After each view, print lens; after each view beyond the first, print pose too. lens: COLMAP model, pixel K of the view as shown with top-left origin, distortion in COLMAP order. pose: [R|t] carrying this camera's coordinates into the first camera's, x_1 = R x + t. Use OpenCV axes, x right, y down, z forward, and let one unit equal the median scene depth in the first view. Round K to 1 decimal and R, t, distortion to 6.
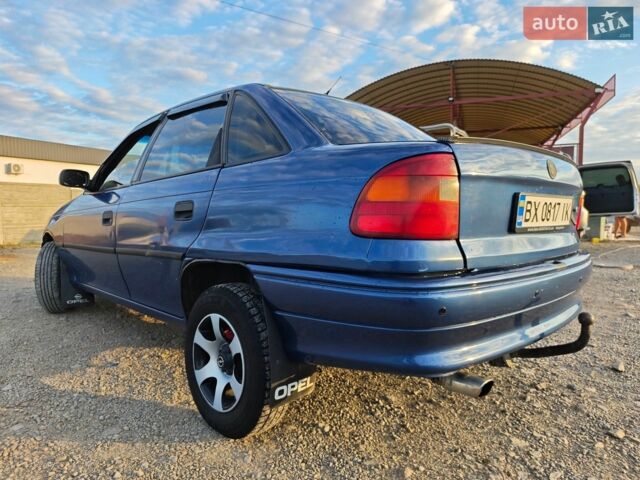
lens RADIAL K [[443.7, 0, 341.5], [0, 443.7, 247.2], [0, 0, 1]] dist [0.017080, -0.019062]
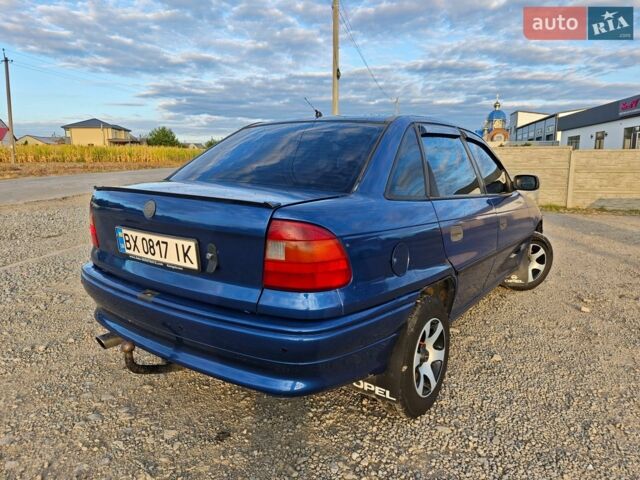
lens RADIAL K [[443.7, 0, 321.9], [0, 443.7, 238.8], [0, 0, 1]] dist [0.017080, -0.019062]
pose [[0.148662, 0.171400, -0.973921, 1.660987], [-0.088352, 0.983228, 0.159552, -0.325149], [0.984933, 0.062329, 0.161312, 1.281552]]
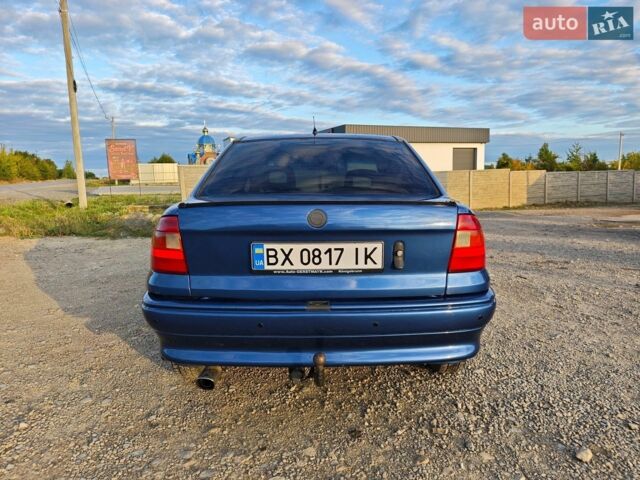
lens RADIAL K [[443.7, 0, 327.9], [0, 443.7, 240.4], [0, 0, 1]] dist [0.017080, -0.019062]
pose [[0.708429, 0.080930, -0.701126, 1.299252], [-0.044714, 0.996555, 0.069852, -0.204710], [0.704364, -0.018135, 0.709607, 0.248398]]
